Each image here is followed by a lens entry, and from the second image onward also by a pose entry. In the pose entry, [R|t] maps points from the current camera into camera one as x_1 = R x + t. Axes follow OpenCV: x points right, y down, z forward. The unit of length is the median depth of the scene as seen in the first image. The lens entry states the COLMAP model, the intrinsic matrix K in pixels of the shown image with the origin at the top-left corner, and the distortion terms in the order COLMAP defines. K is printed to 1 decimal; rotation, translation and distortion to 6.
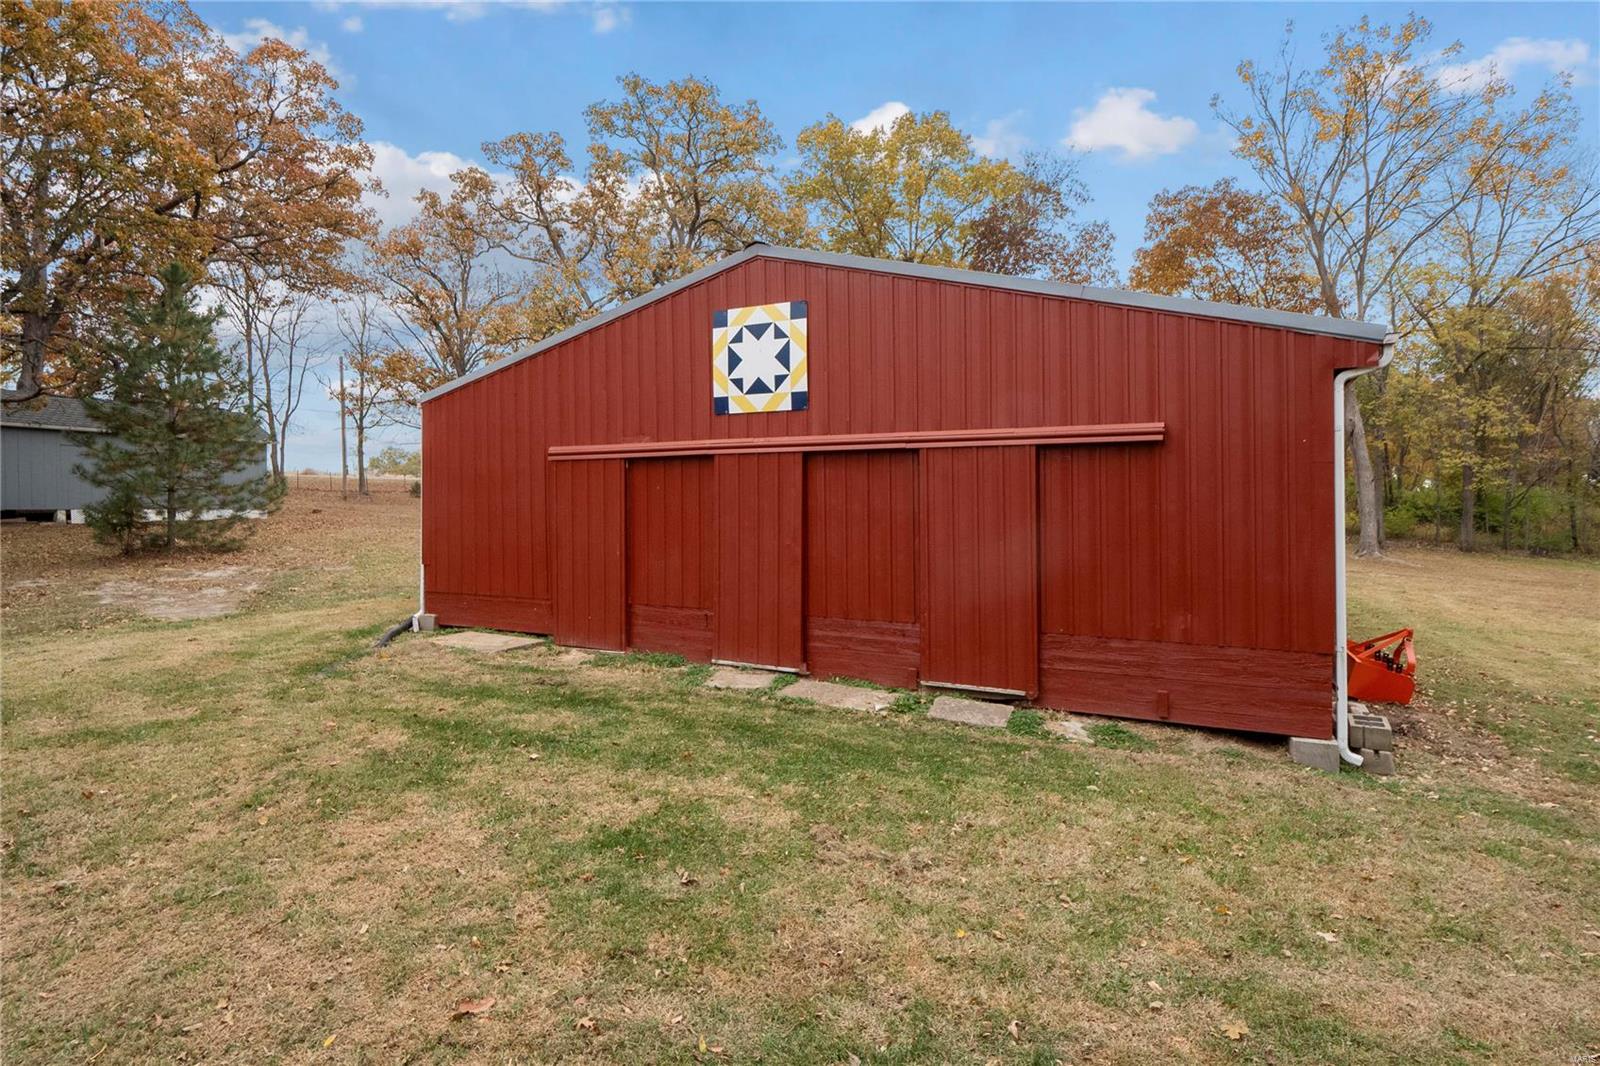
lens RADIAL K [[809.2, 0, 798.7], [0, 809.2, 518.1], [0, 0, 1]] dist [0.000710, -0.000223]
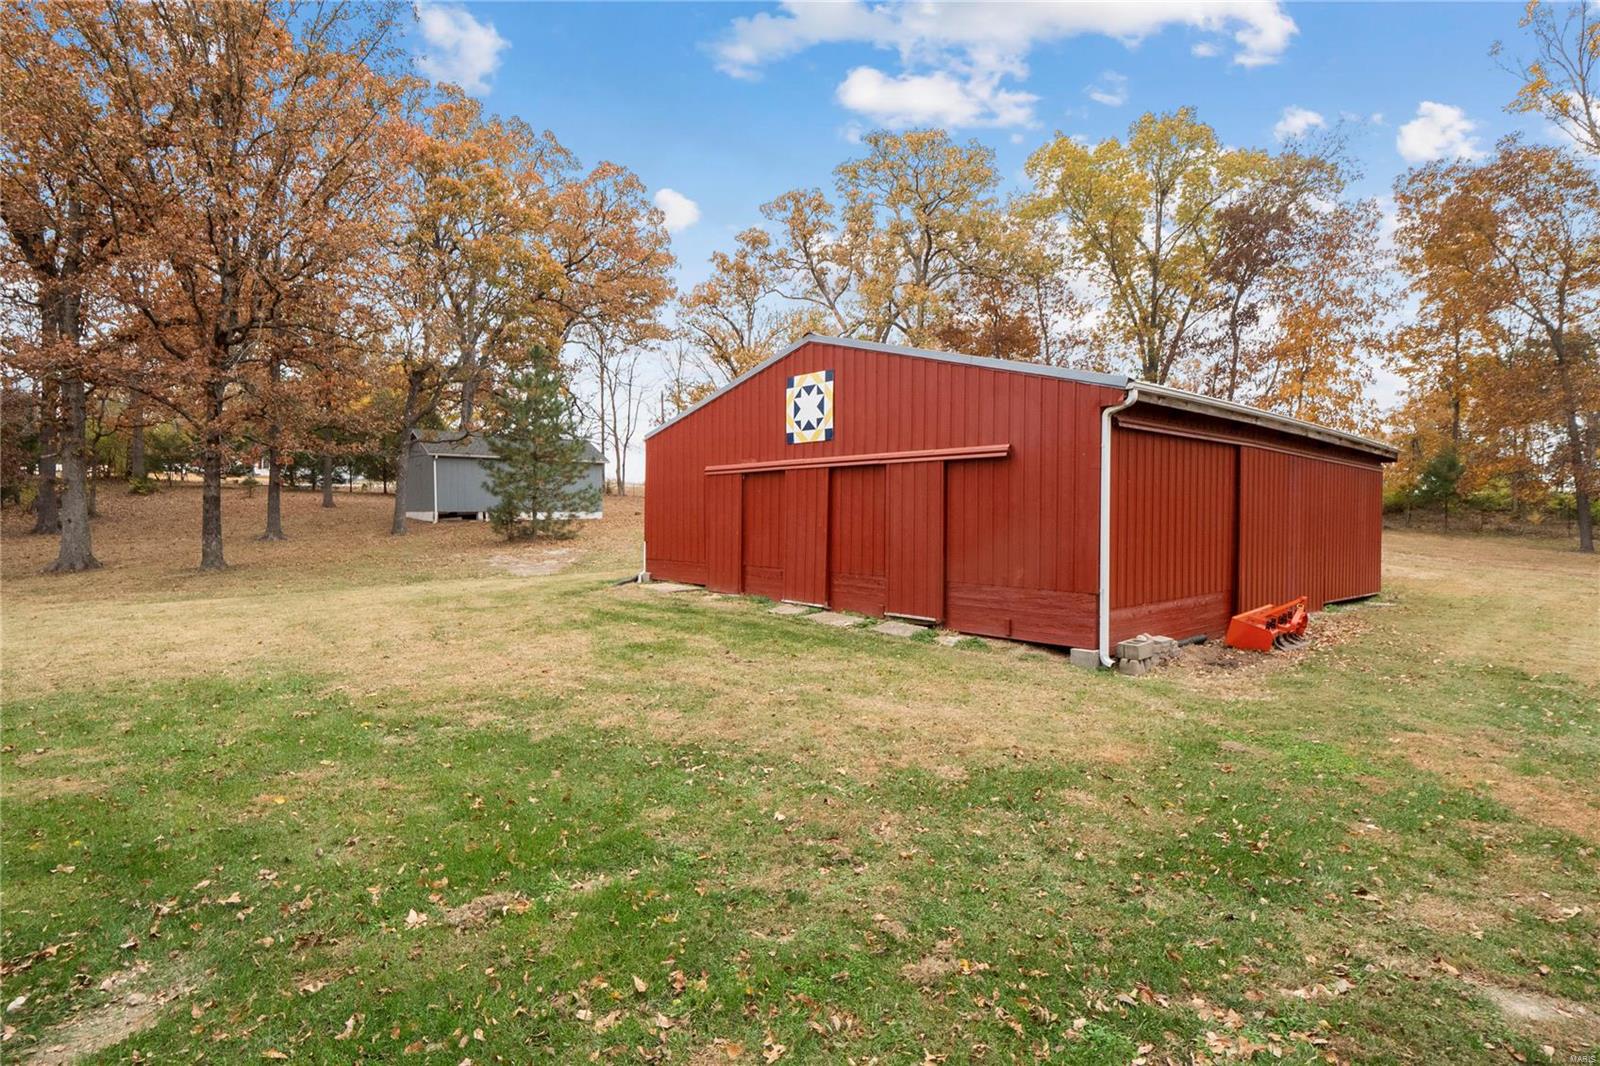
lens RADIAL K [[828.5, 0, 795.8], [0, 828.5, 530.3], [0, 0, 1]] dist [-0.001073, -0.000447]
pose [[0.924772, 0.005665, -0.380481, 0.469574], [-0.002988, 0.999966, 0.007625, 0.023943], [0.380511, -0.005915, 0.924757, -0.427855]]
